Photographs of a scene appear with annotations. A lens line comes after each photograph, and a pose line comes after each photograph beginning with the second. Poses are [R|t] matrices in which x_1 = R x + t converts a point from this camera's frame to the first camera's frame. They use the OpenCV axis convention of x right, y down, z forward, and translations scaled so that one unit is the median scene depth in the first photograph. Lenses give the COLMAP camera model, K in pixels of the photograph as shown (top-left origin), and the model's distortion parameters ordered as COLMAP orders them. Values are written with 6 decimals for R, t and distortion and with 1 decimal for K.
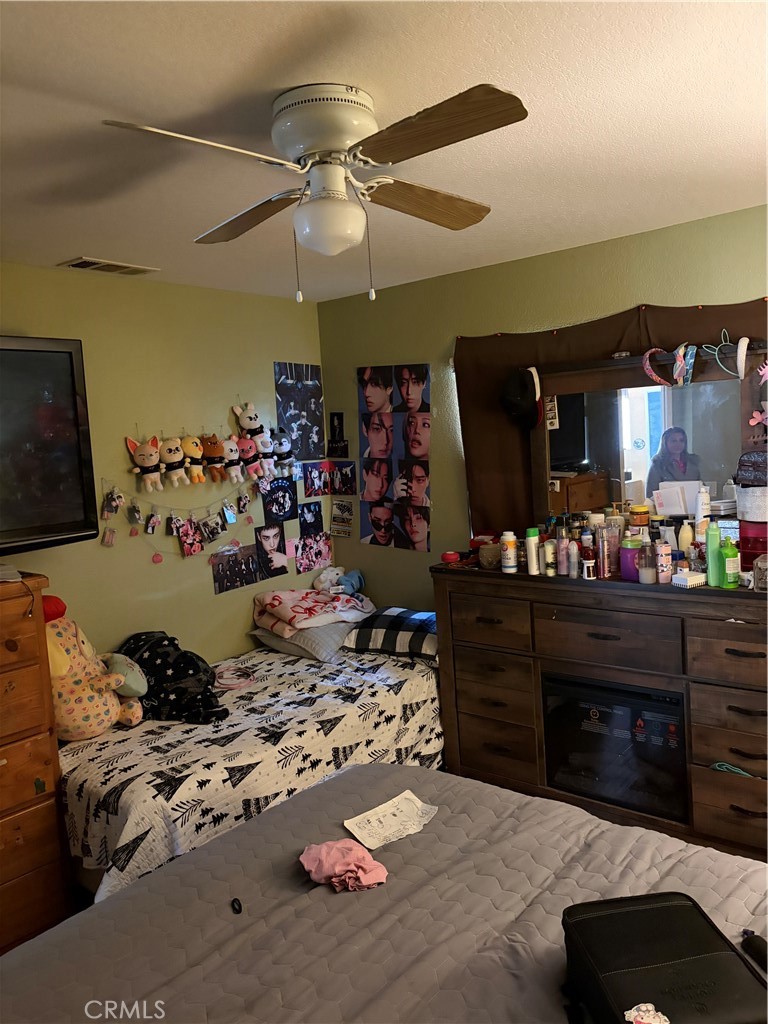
lens RADIAL K [[774.2, 0, 387.0], [0, 774.2, 509.4], [0, 0, 1]] dist [0.008558, -0.000810]
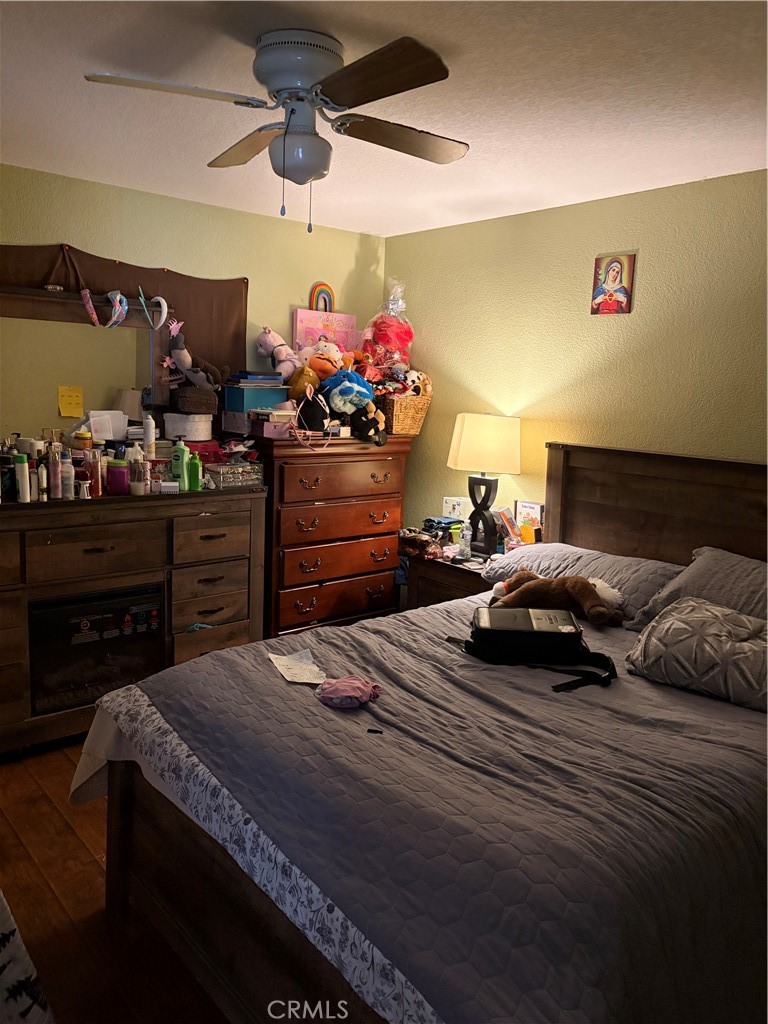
lens RADIAL K [[774.2, 0, 386.2], [0, 774.2, 513.1], [0, 0, 1]] dist [0.008558, -0.000810]
pose [[0.180161, -0.093170, 0.979215, -0.720473], [0.047240, 0.995175, 0.085997, 0.037284], [-0.982502, 0.030765, 0.183693, 0.400334]]
